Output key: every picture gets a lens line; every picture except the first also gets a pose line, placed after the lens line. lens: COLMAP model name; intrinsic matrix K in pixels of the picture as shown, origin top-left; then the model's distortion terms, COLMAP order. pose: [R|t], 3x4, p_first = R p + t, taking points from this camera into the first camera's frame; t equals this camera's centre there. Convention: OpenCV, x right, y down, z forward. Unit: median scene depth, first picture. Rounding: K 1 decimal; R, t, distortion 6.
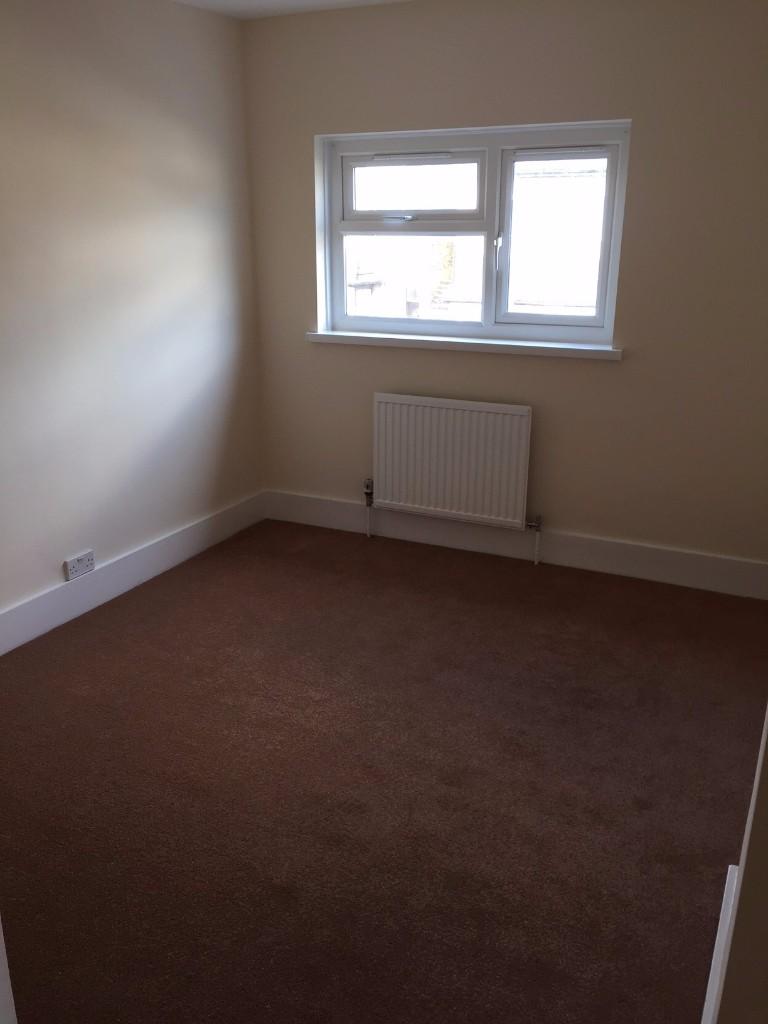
lens RADIAL K [[833.8, 0, 384.1], [0, 833.8, 510.5], [0, 0, 1]] dist [0.065328, 0.008967]
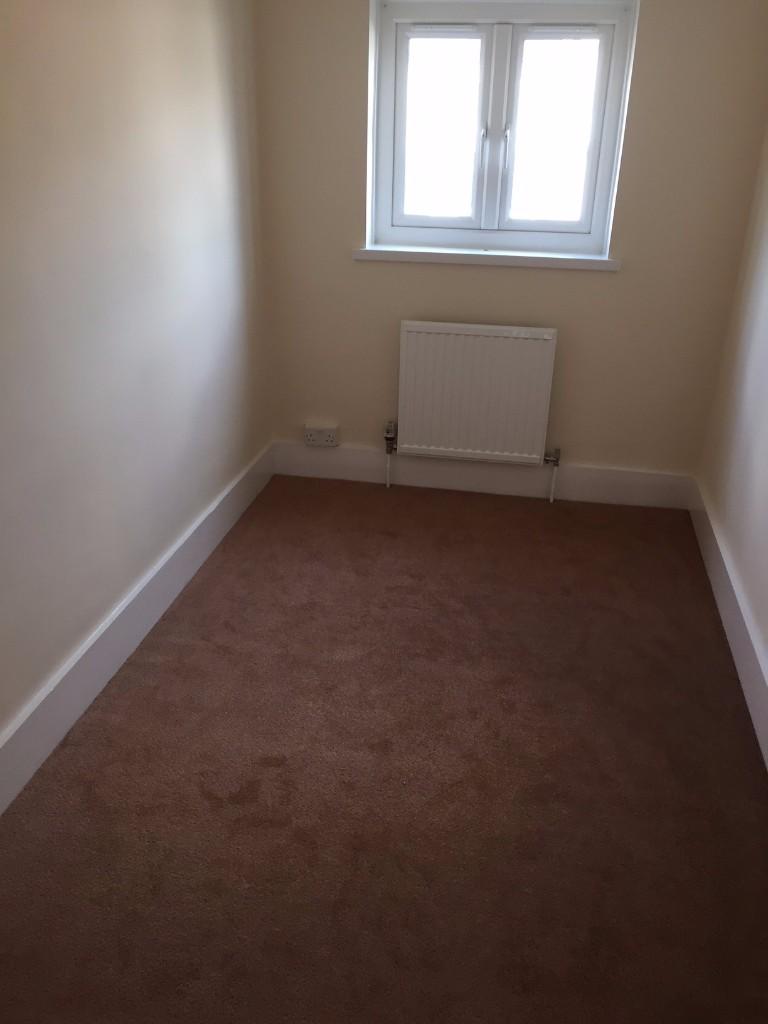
lens RADIAL K [[881.0, 0, 384.3], [0, 881.0, 517.5], [0, 0, 1]] dist [0.094721, -0.113335]
pose [[0.966824, -0.086781, 0.240251, -0.240282], [0.062154, 0.992177, 0.108266, -0.036607], [-0.247767, -0.089741, 0.964654, 0.108784]]
